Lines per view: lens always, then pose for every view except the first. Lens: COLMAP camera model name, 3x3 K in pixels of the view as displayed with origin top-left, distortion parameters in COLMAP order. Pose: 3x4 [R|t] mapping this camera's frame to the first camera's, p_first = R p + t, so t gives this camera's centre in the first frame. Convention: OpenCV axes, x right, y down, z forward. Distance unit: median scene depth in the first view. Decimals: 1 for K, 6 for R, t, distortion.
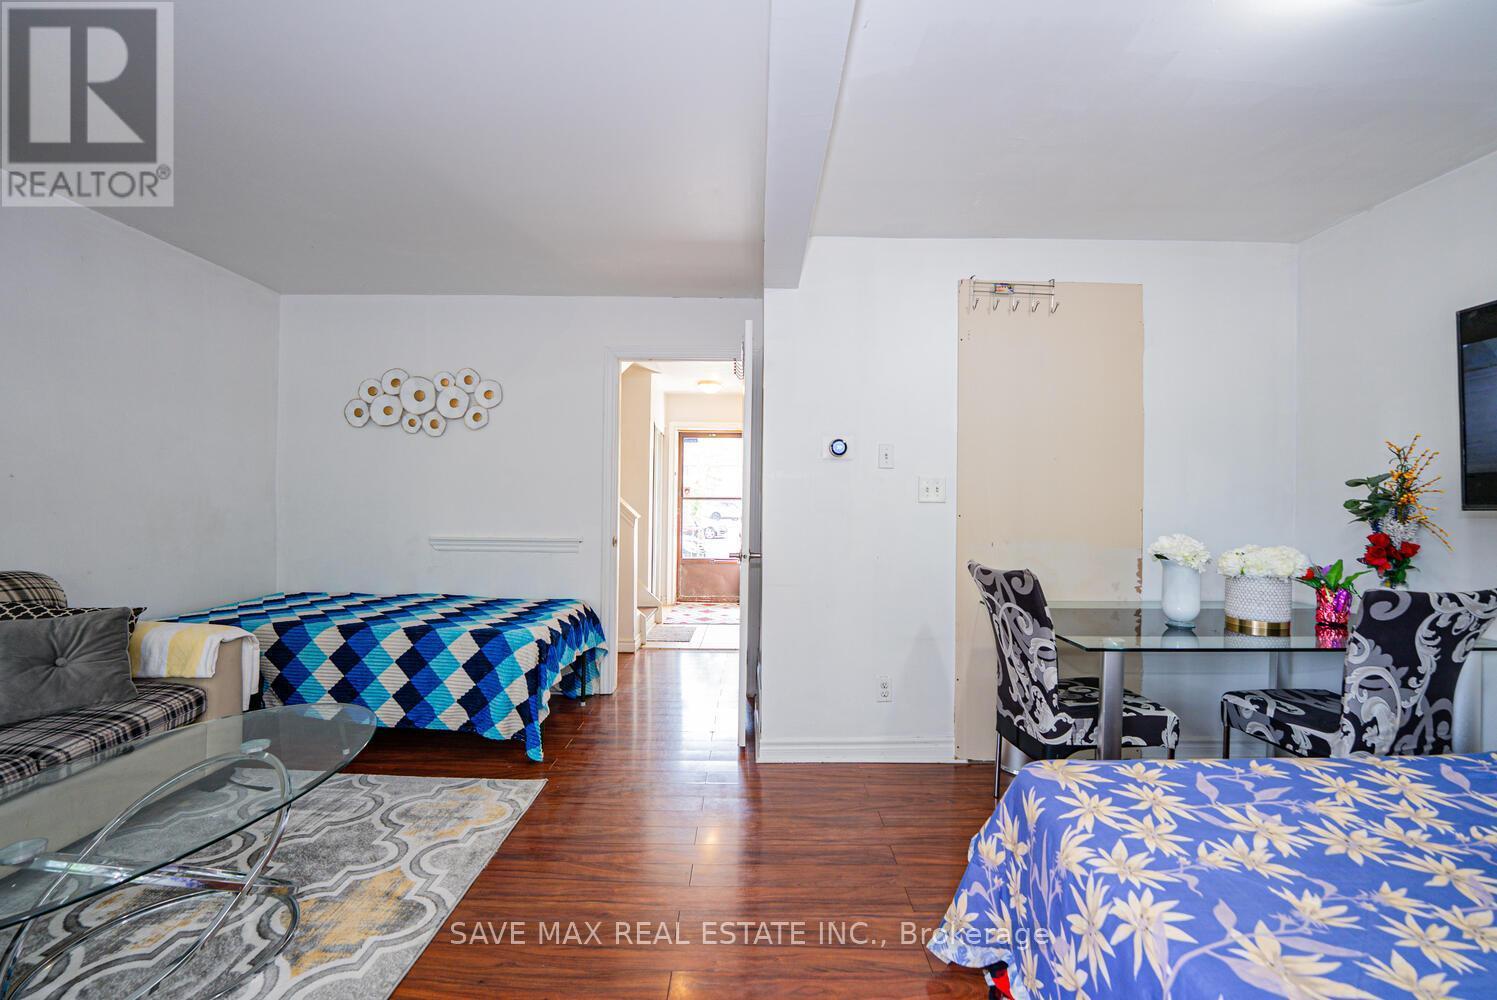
lens RADIAL K [[611.3, 0, 752.0], [0, 611.3, 499.5], [0, 0, 1]] dist [-0.029604, 0.003344]
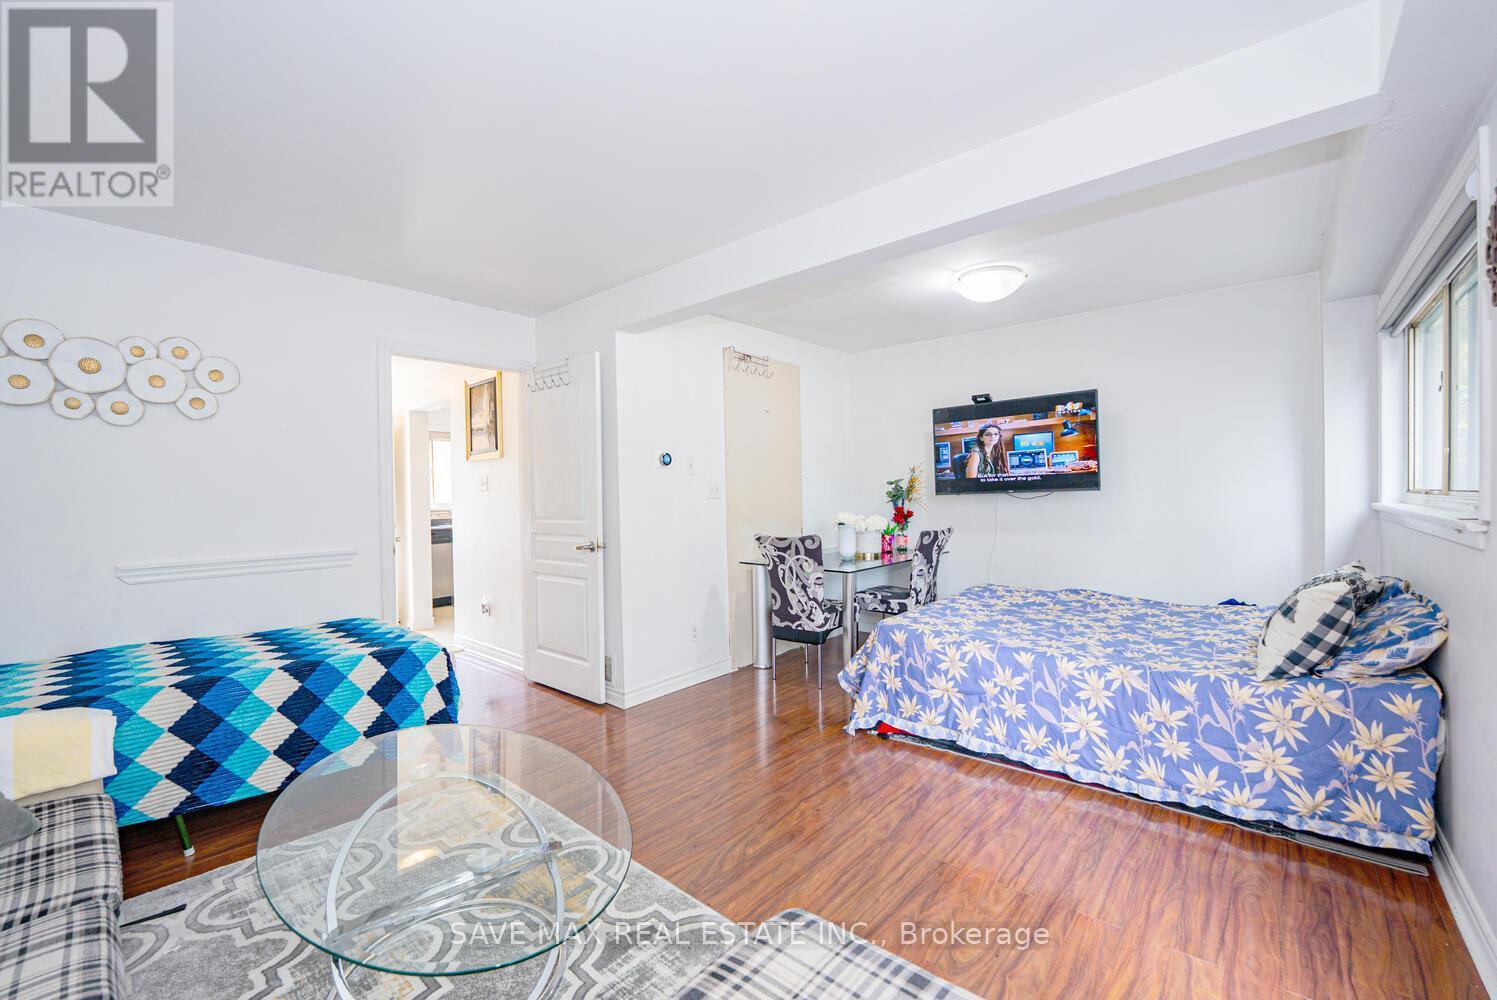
lens RADIAL K [[611.3, 0, 749.3], [0, 611.3, 498.8], [0, 0, 1]] dist [-0.029604, 0.003344]
pose [[0.657598, -0.030102, 0.752767, -0.946742], [0.020212, 0.999547, 0.022313, -0.030421], [-0.753098, 0.000542, 0.657908, -0.027918]]
